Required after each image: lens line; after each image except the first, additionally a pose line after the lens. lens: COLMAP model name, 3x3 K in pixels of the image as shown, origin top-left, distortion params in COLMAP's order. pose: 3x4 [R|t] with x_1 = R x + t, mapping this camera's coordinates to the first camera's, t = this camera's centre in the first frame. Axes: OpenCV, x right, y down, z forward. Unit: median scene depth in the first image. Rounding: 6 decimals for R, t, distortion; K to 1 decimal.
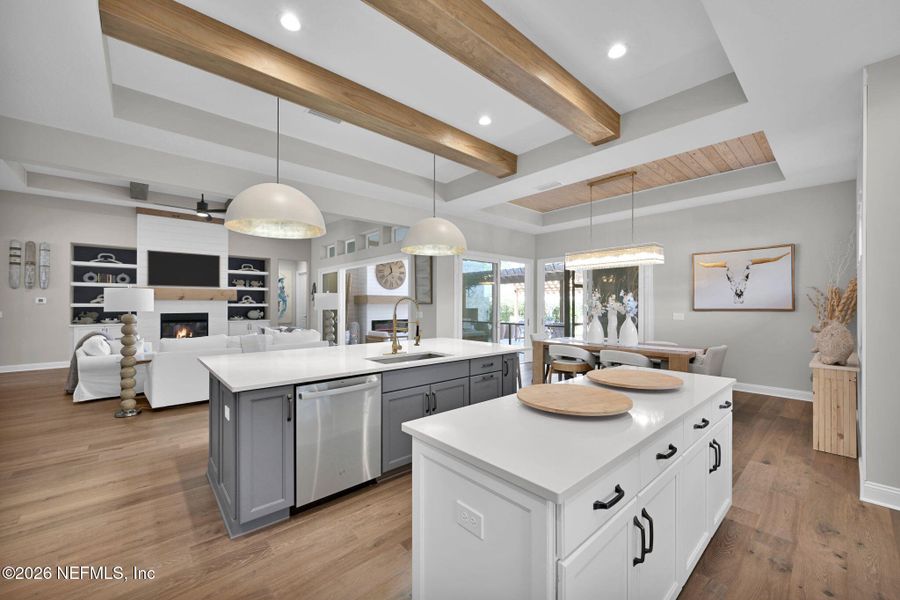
lens RADIAL K [[355.1, 0, 452.5], [0, 355.1, 302.8], [0, 0, 1]] dist [-0.001311, 0.000069]
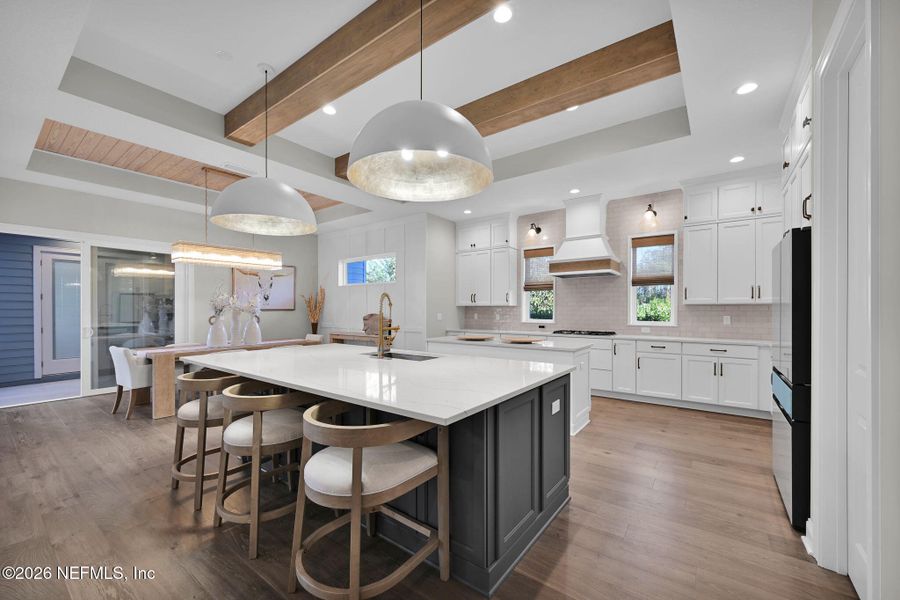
lens RADIAL K [[358.3, 0, 451.9], [0, 358.3, 309.0], [0, 0, 1]] dist [-0.000459, 0.000059]
pose [[-0.198355, -0.002543, 0.980127, -0.629229], [-0.000795, 0.999997, 0.002434, 0.012621], [-0.980130, -0.000296, -0.198356, 0.595215]]
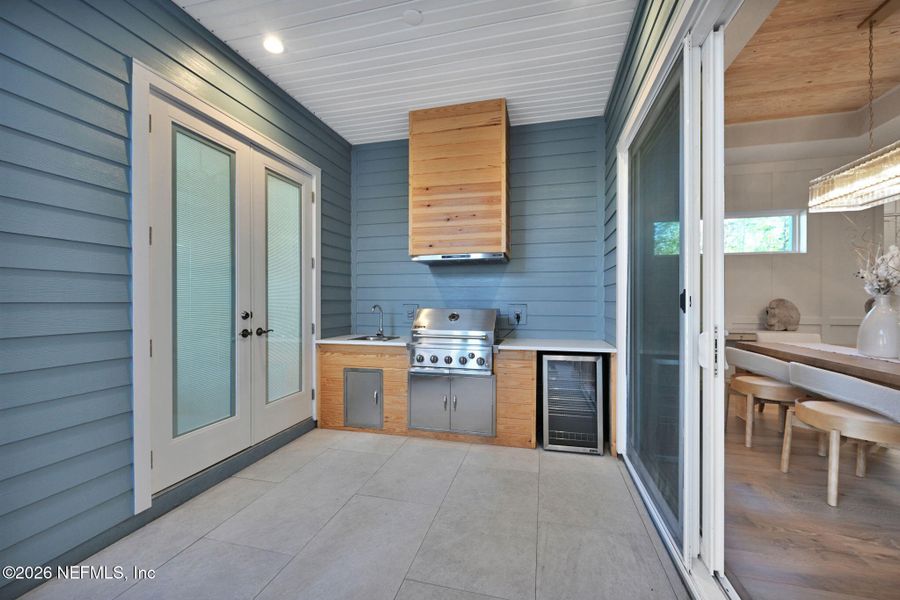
lens RADIAL K [[355.1, 0, 452.5], [0, 355.1, 302.8], [0, 0, 1]] dist [-0.001311, 0.000069]
pose [[-0.558462, -0.001644, 0.829529, 0.403188], [-0.002388, 0.999997, 0.000374, 0.043467], [-0.829527, -0.001772, -0.558464, 1.707538]]
